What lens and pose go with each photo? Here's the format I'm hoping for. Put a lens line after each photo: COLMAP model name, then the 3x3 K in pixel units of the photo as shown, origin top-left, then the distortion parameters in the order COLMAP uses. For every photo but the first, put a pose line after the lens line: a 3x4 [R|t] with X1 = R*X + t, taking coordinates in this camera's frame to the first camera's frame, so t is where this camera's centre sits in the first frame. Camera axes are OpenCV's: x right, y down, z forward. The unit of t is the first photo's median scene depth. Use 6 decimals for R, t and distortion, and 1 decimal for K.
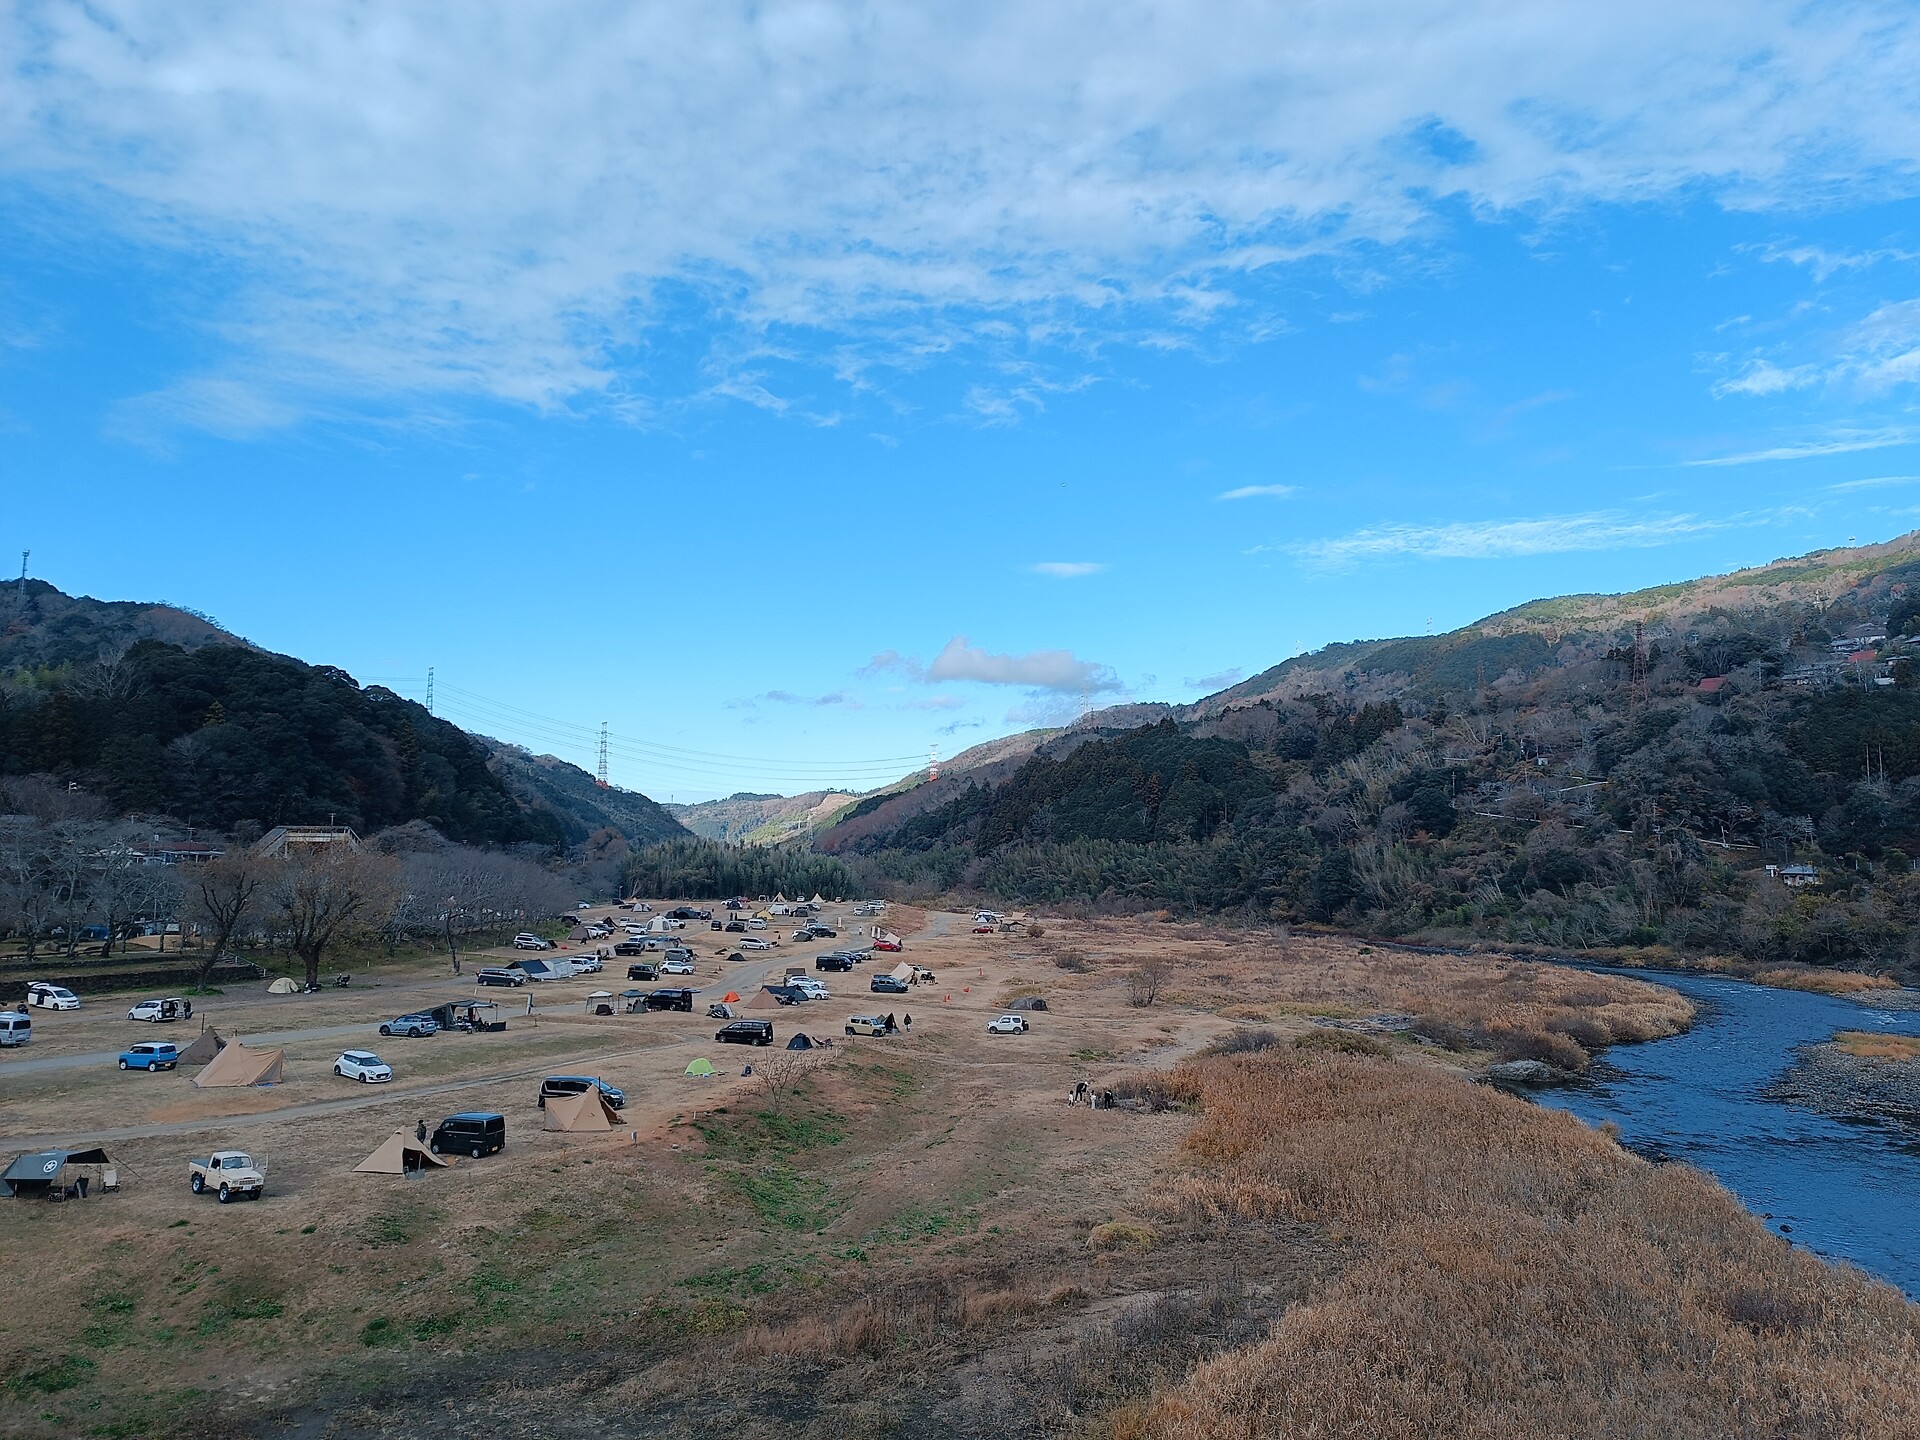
lens RADIAL K [[1372.0, 0, 961.6], [0, 1372.0, 716.3], [0, 0, 1]] dist [0.039200, -0.025809]
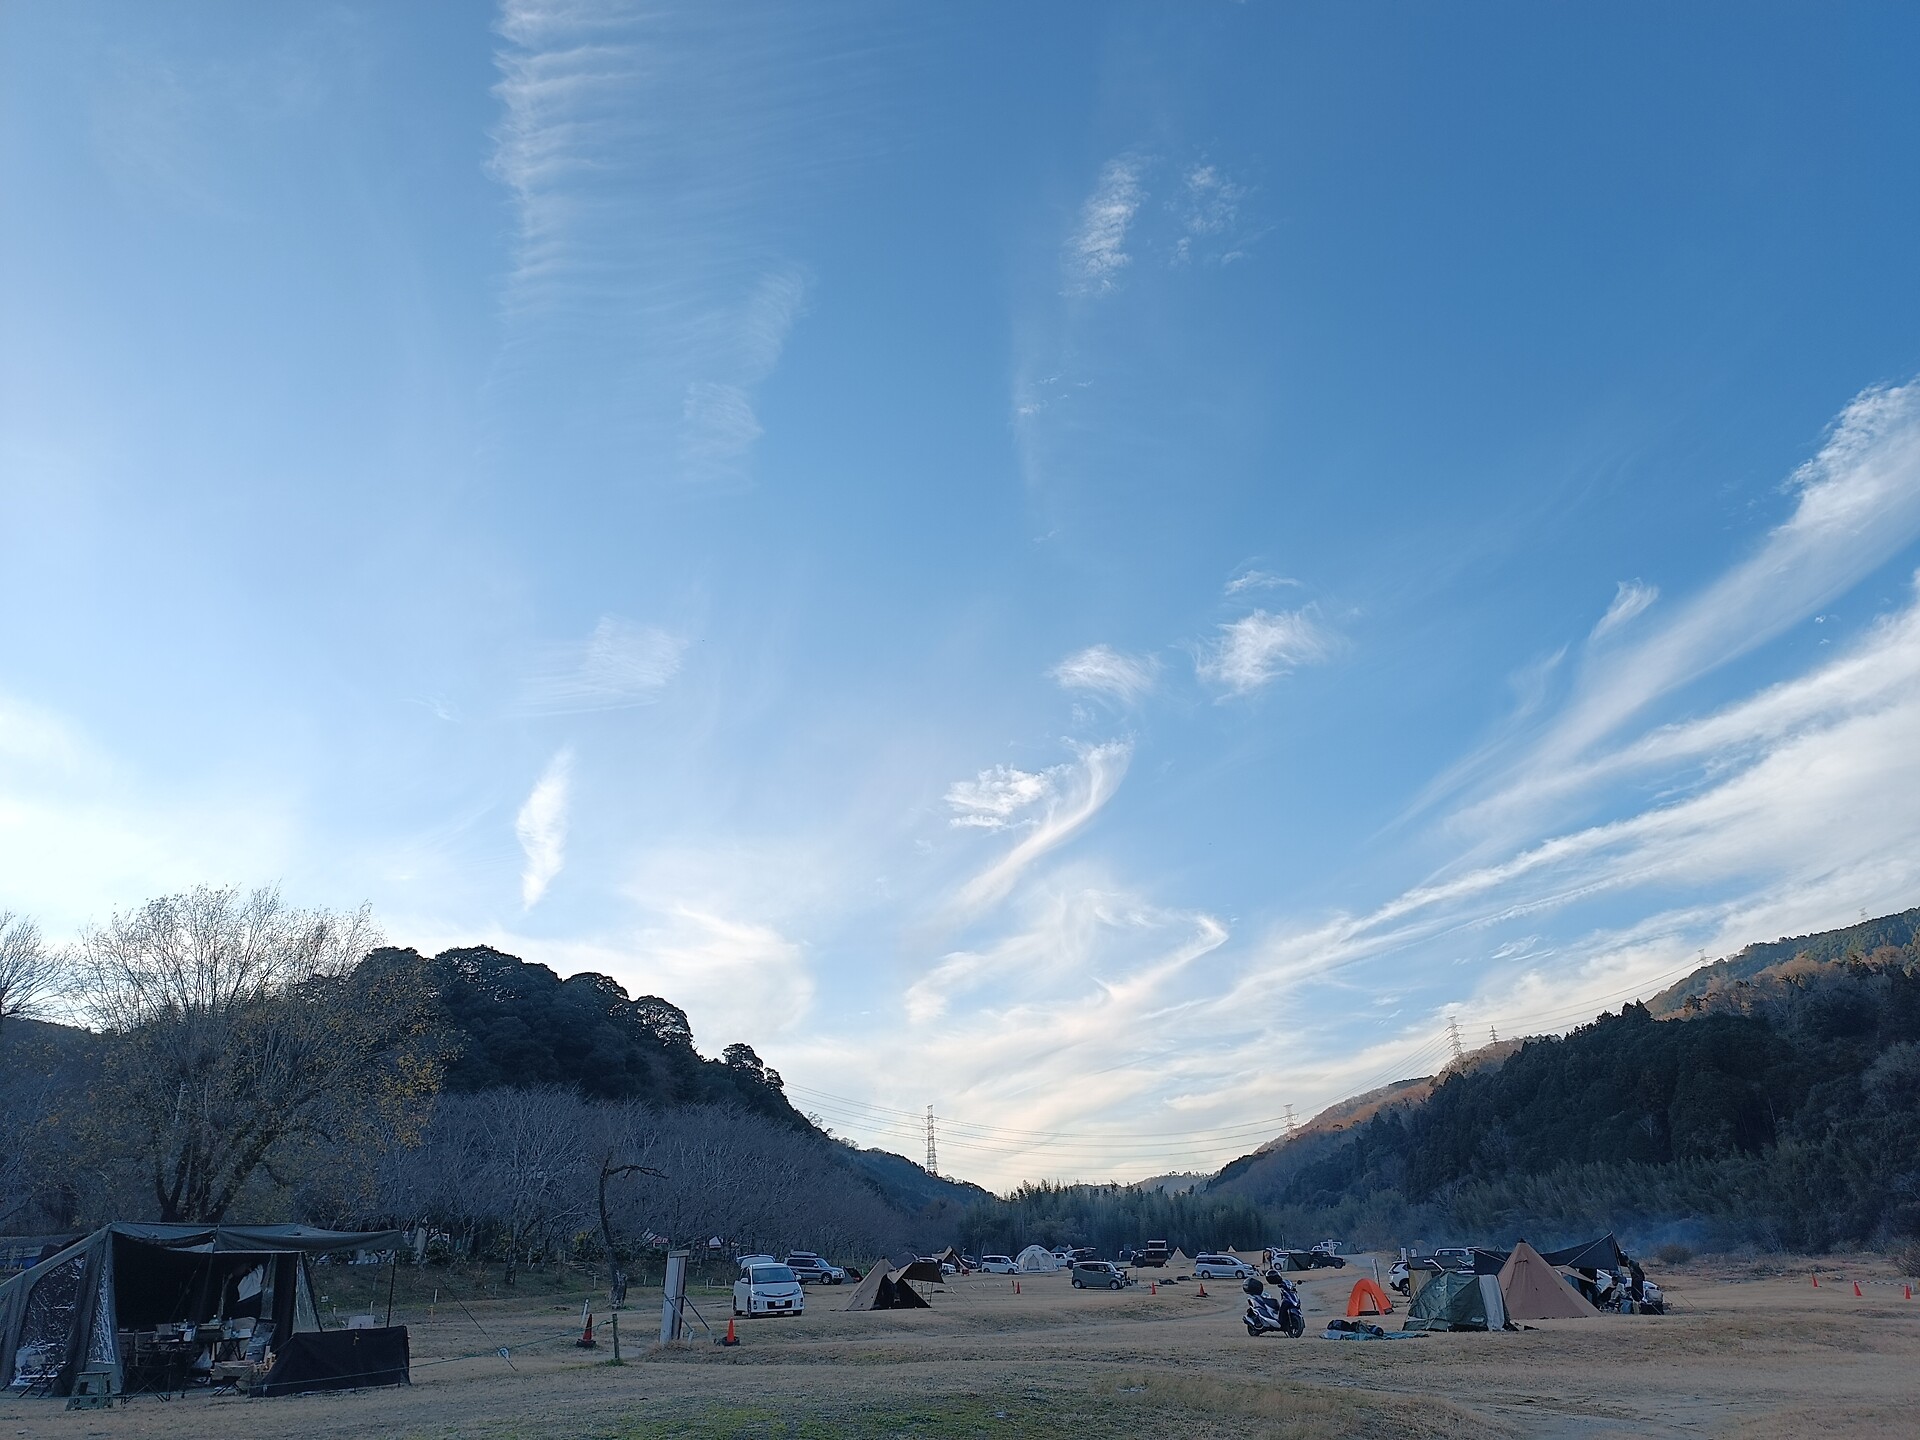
lens RADIAL K [[1372.0, 0, 961.6], [0, 1372.0, 716.3], [0, 0, 1]] dist [0.039200, -0.025809]
pose [[0.970098, -0.138191, -0.199530, -0.045111], [0.078833, 0.956914, -0.279466, 0.041589], [0.229553, 0.255380, 0.939195, 0.169913]]
